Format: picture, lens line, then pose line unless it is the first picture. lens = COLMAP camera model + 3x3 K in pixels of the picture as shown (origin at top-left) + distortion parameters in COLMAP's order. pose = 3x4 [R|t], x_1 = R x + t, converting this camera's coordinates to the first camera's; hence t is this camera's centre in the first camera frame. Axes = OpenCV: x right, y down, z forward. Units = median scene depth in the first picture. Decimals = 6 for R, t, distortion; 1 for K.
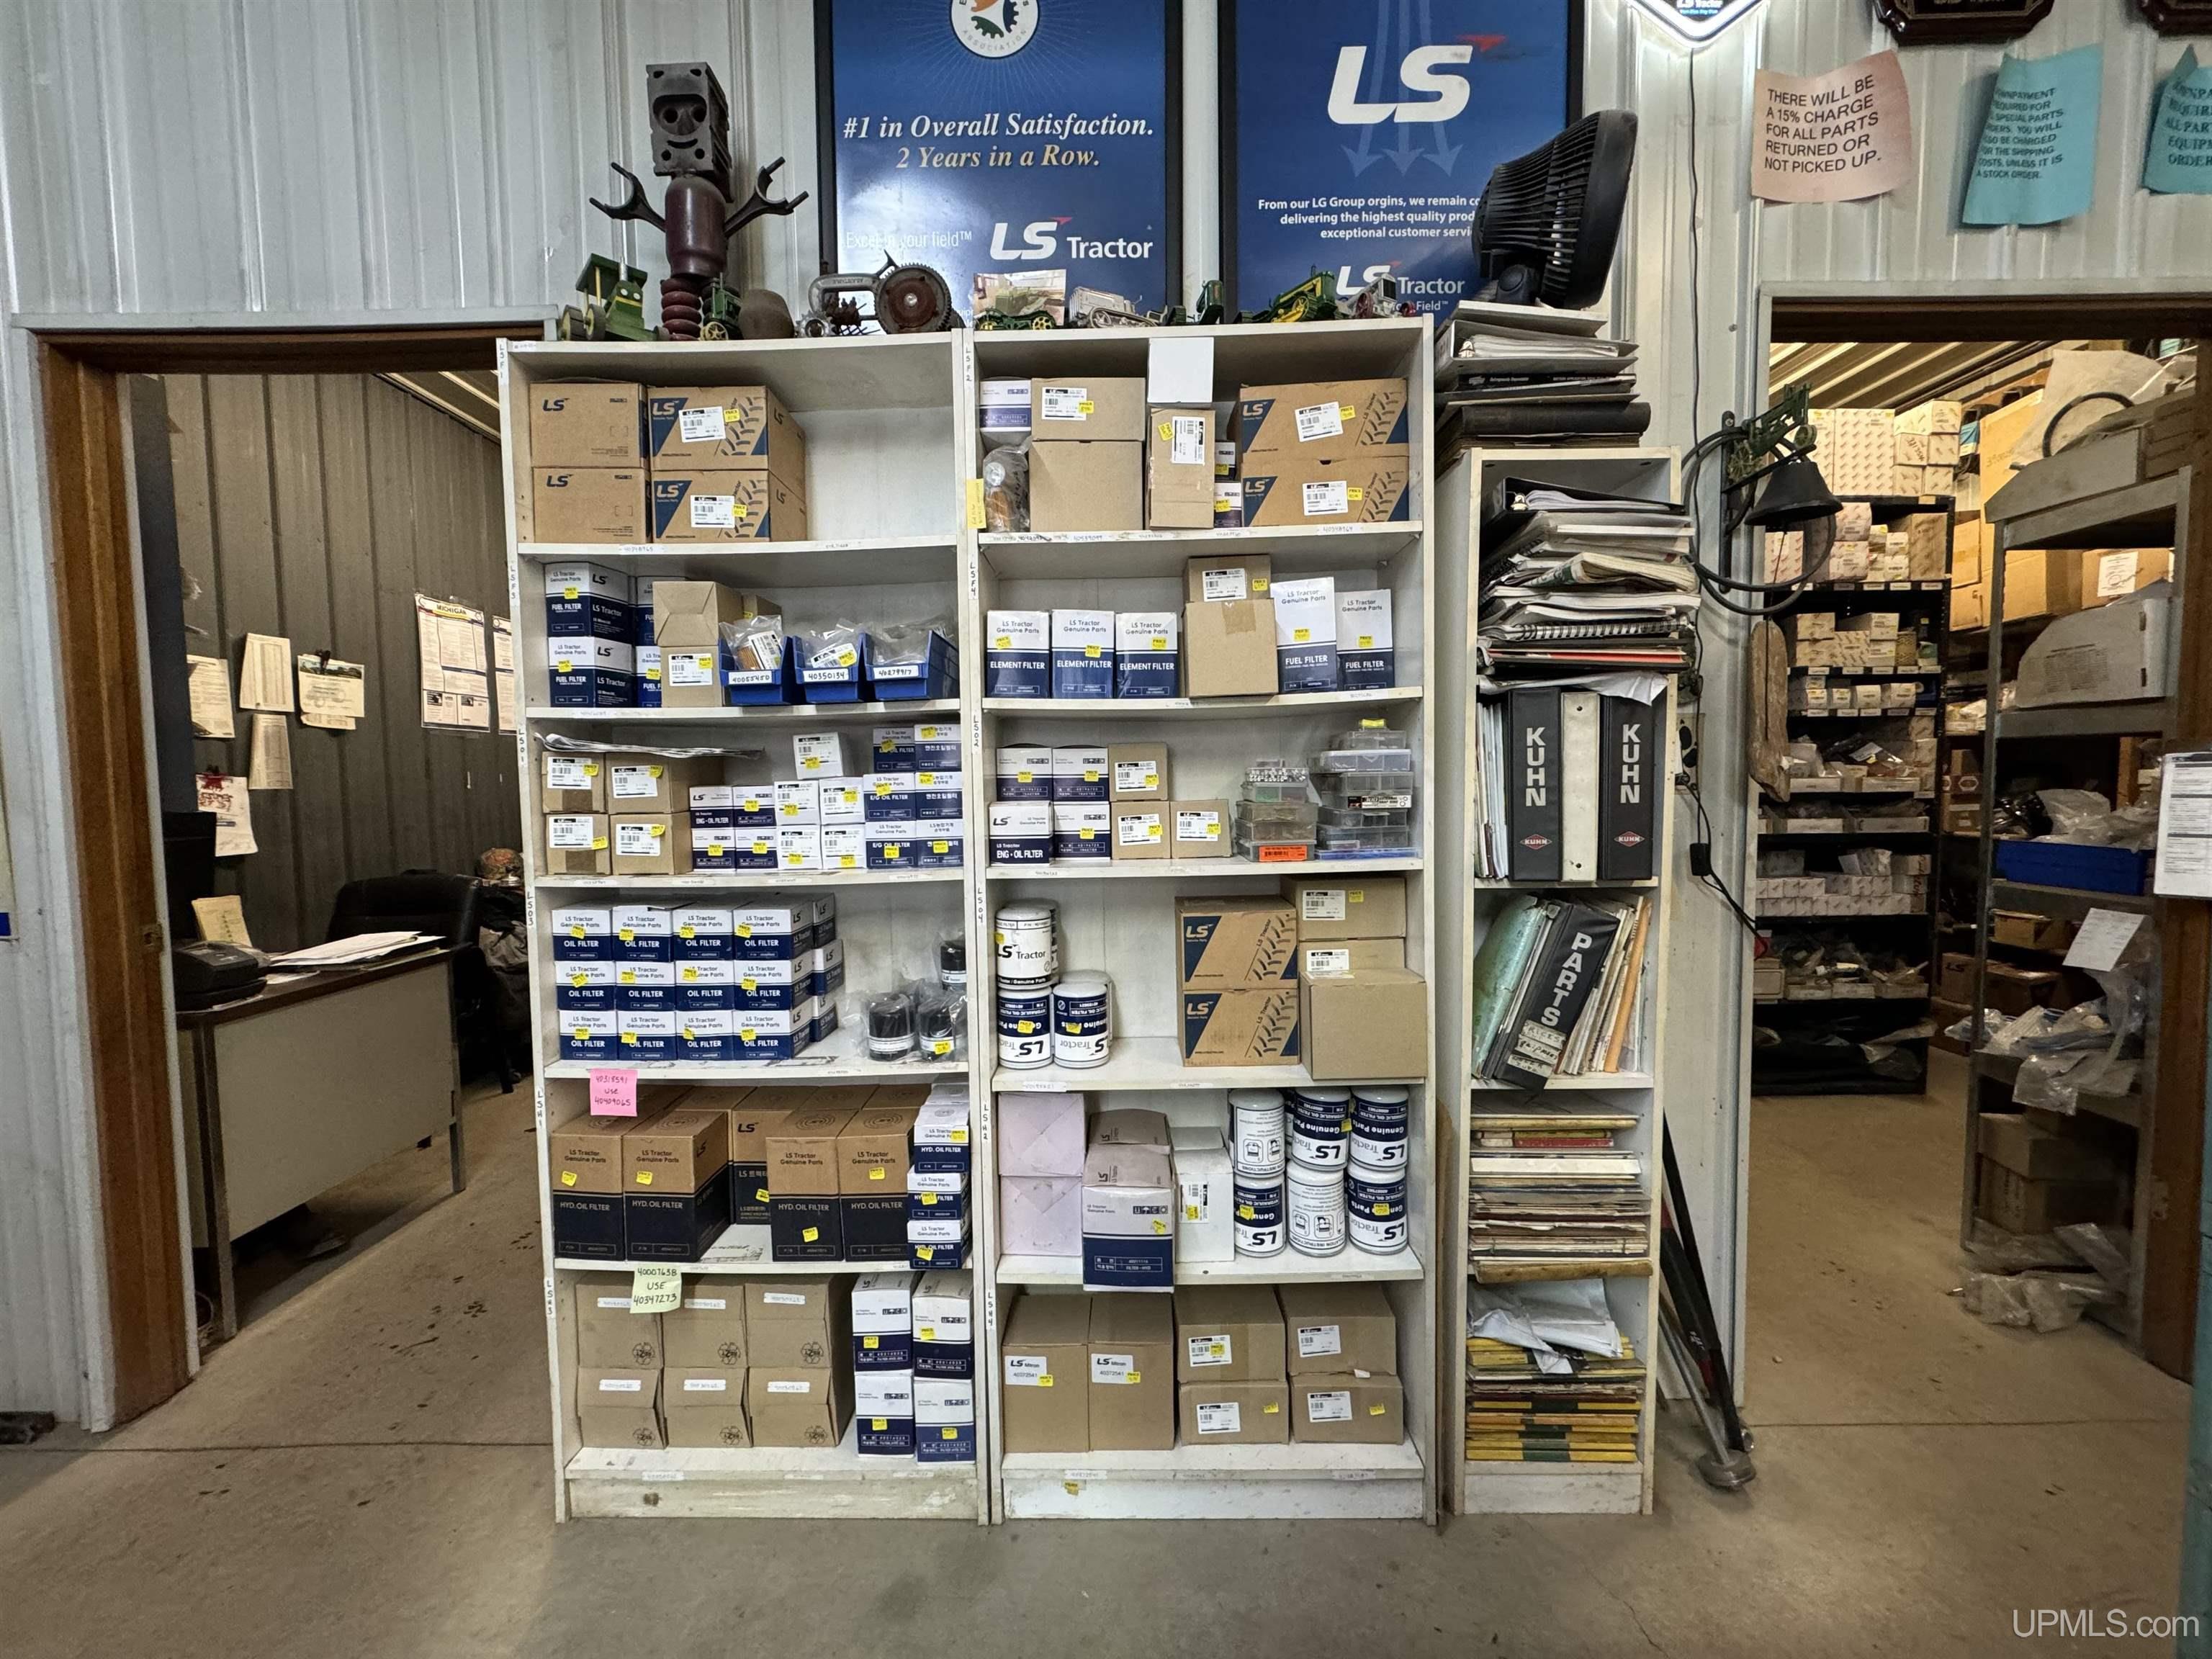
lens RADIAL K [[871.9, 0, 1102.1], [0, 871.9, 830.7], [0, 0, 1]] dist [-0.005902, 0.001452]
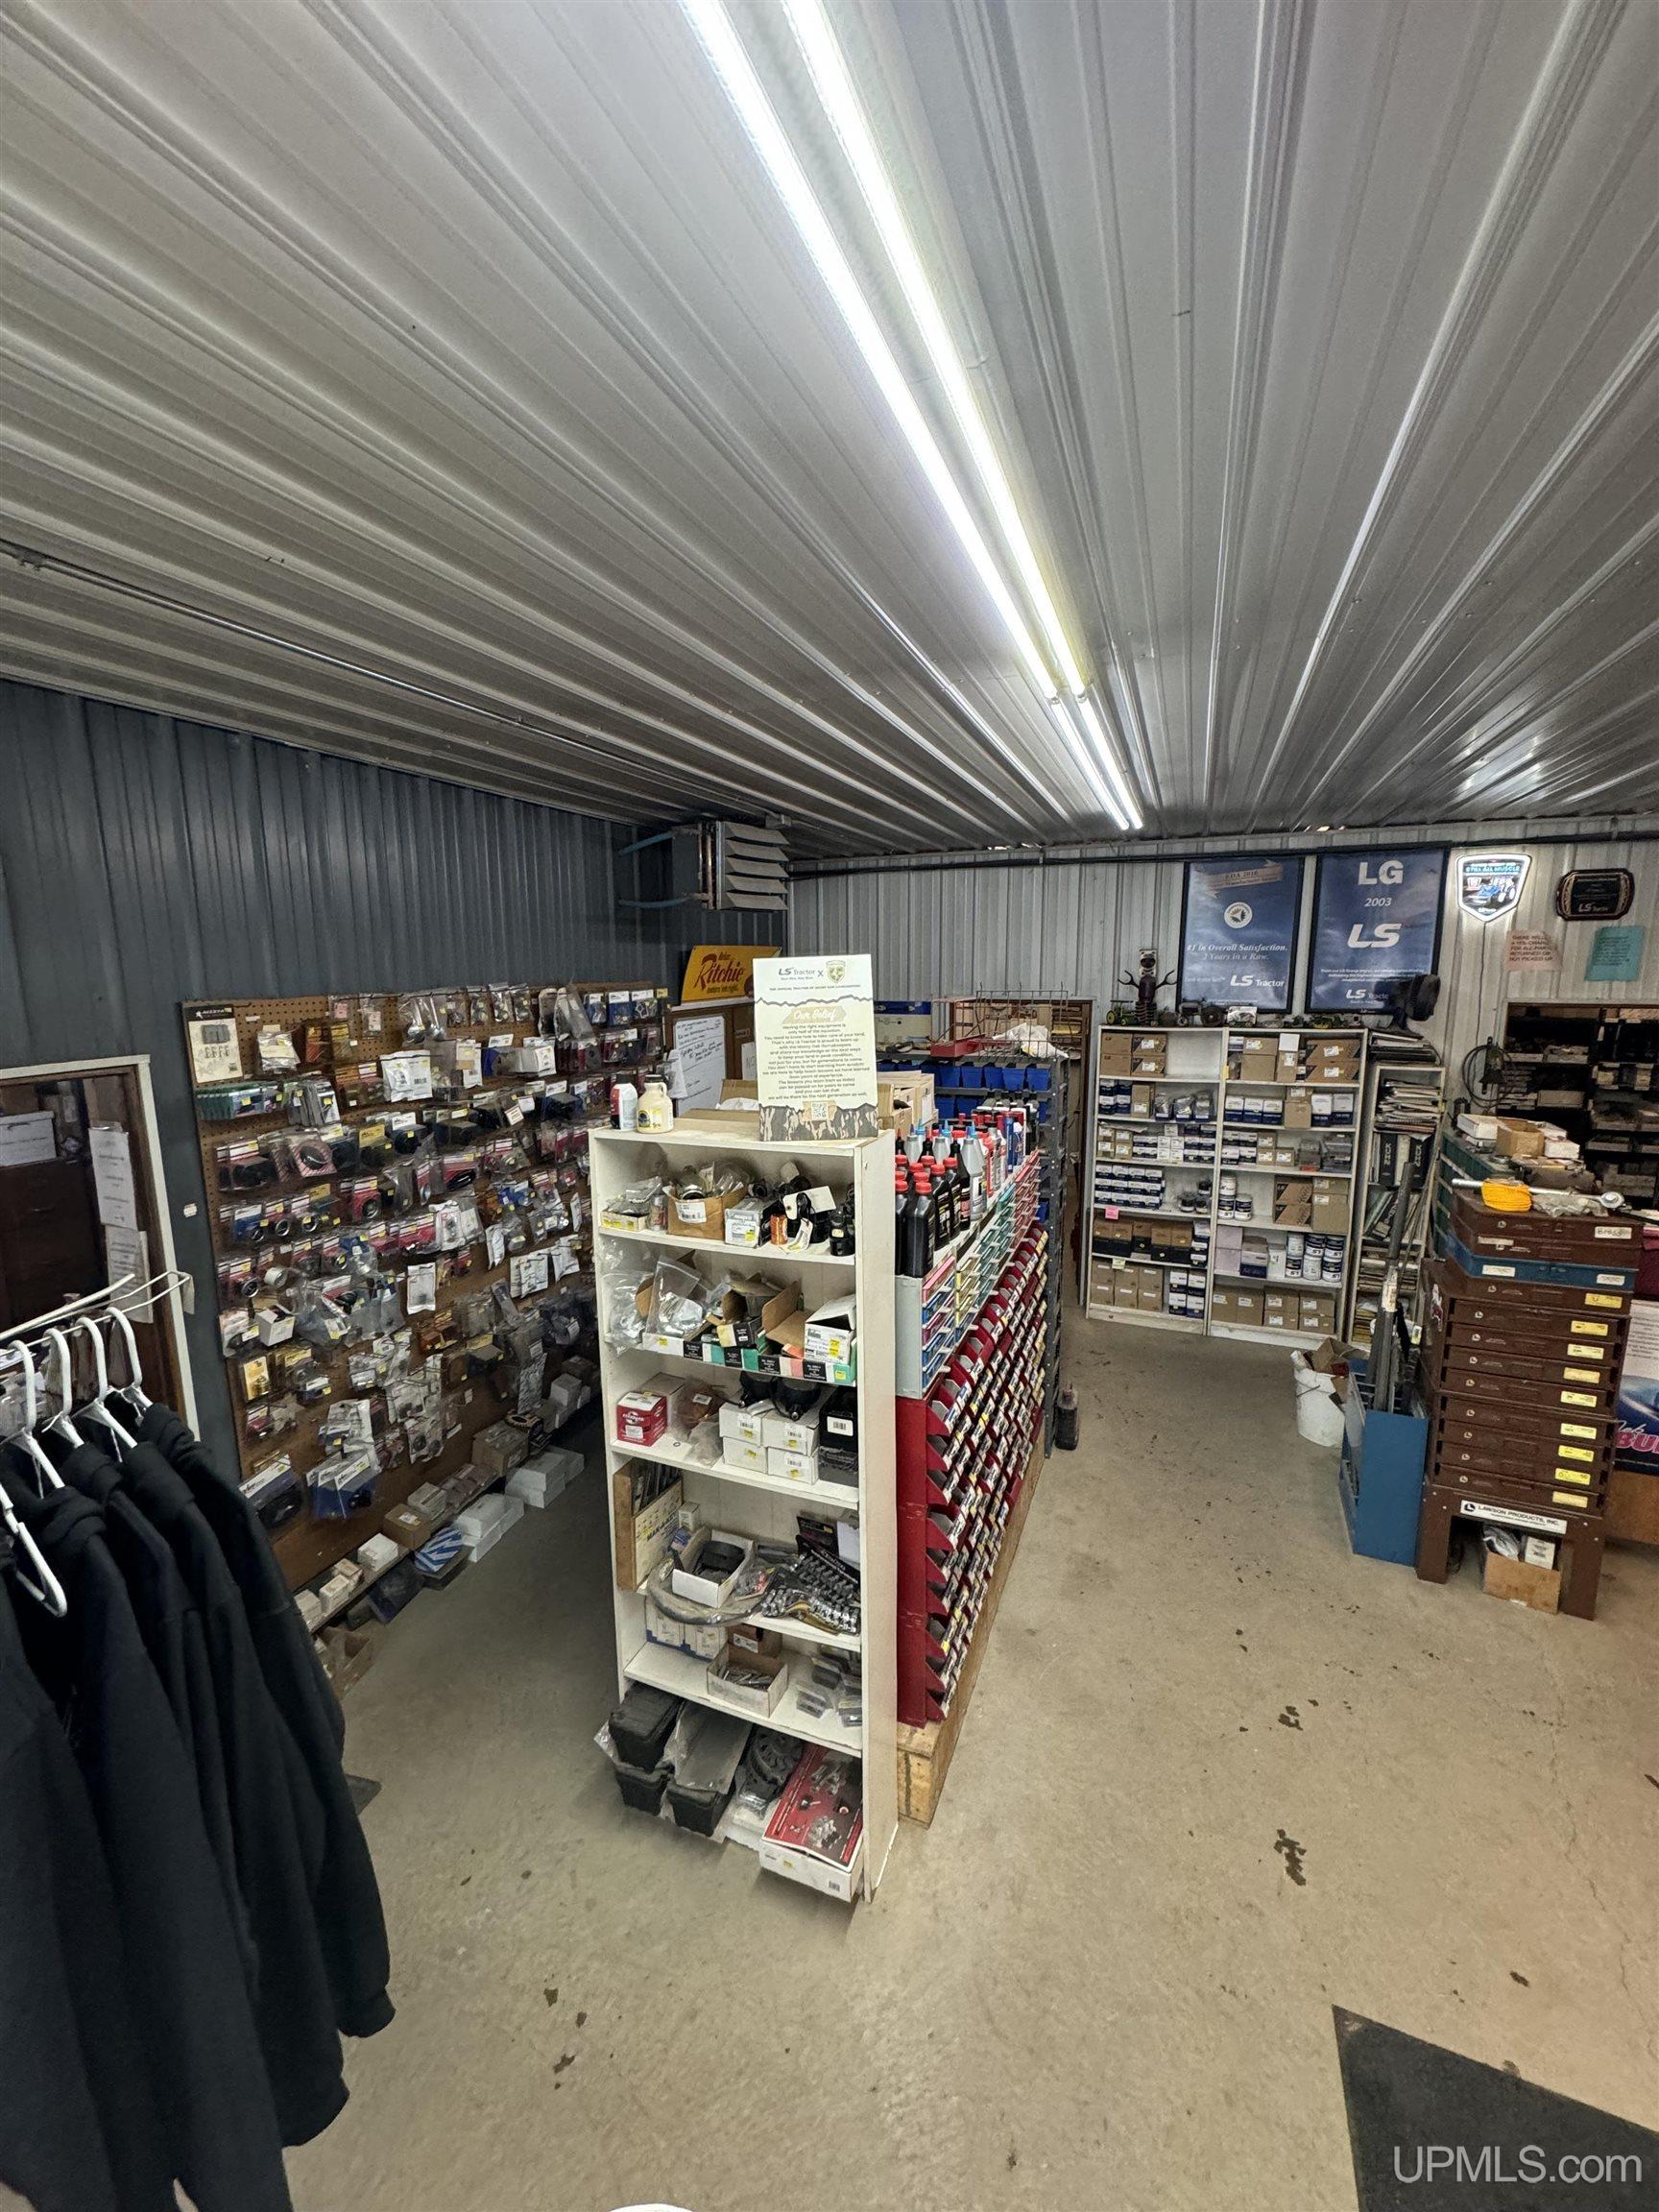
lens RADIAL K [[871.9, 0, 828.1], [0, 871.9, 1104.2], [0, 0, 1]] dist [-0.005902, 0.001452]
pose [[0.928953, 0.067249, -0.364037, -0.337491], [-0.026506, 0.992920, 0.115786, -0.582370], [0.369247, -0.097911, 0.924159, -2.931259]]
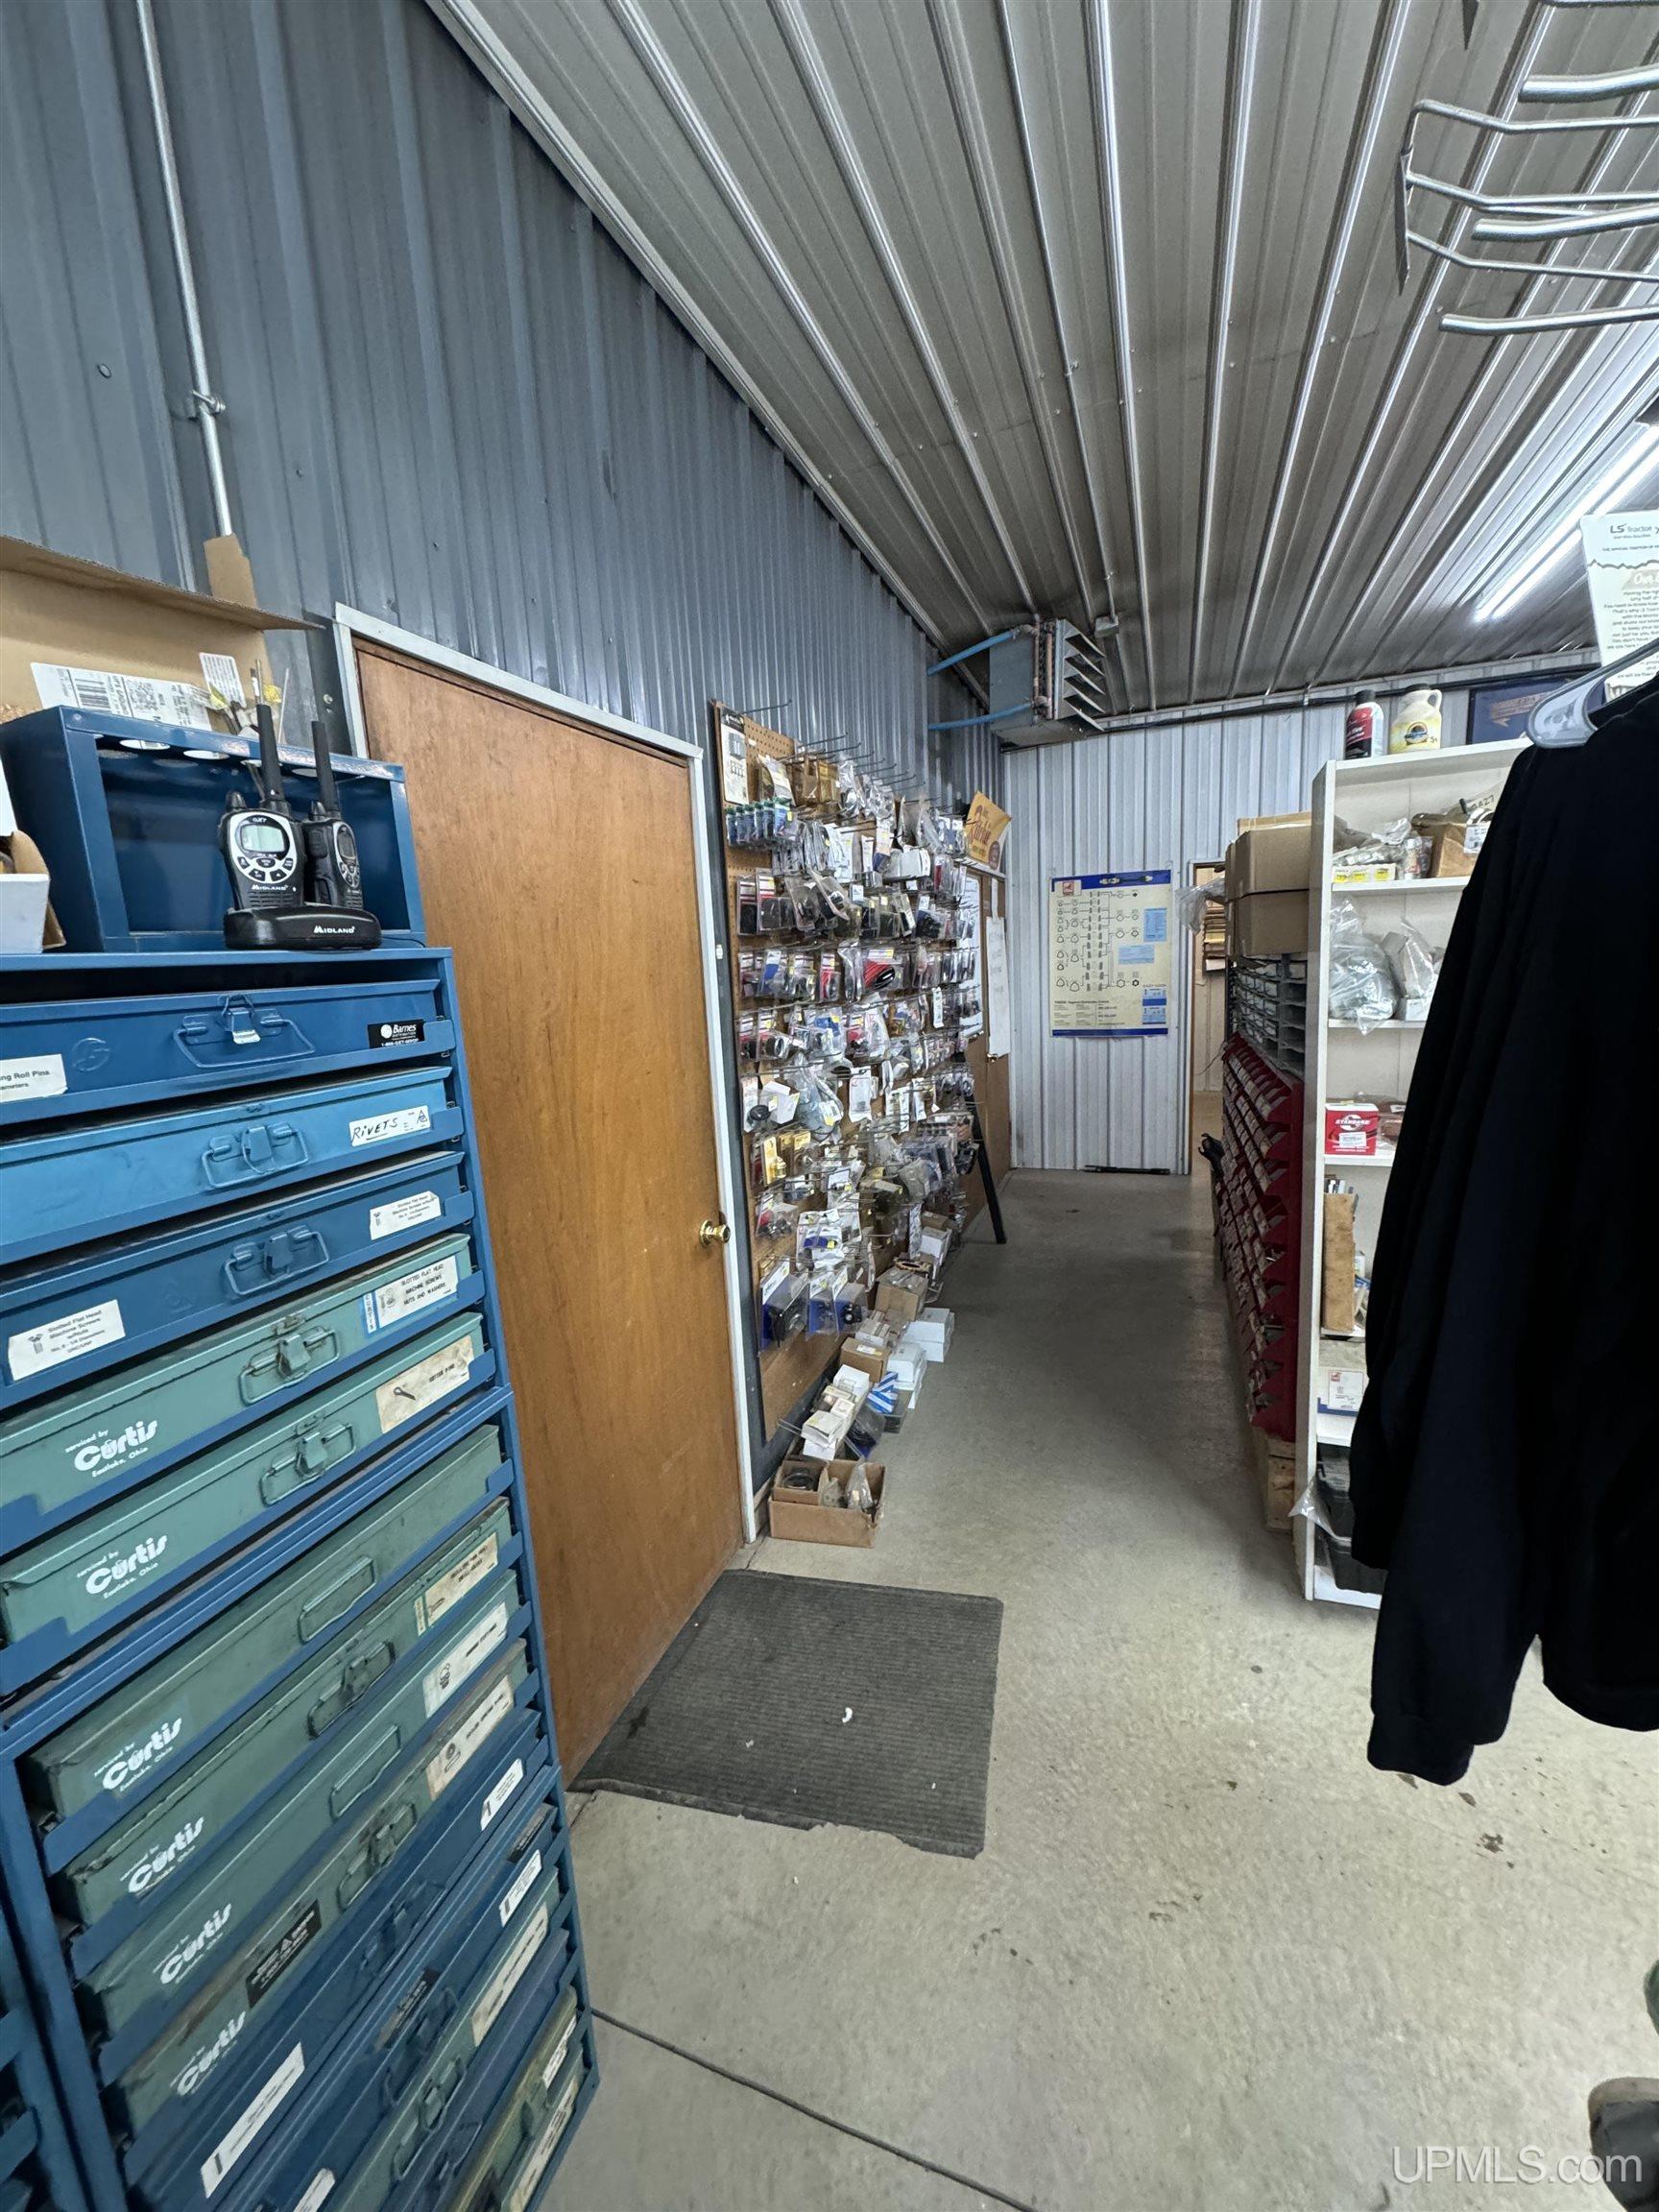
lens RADIAL K [[871.9, 0, 827.8], [0, 871.9, 1101.2], [0, 0, 1]] dist [-0.005902, 0.001452]
pose [[0.934734, 0.021715, -0.354685, -1.434367], [0.020094, 0.993304, 0.113769, -0.047941], [0.354780, -0.113471, 0.928038, -3.164884]]
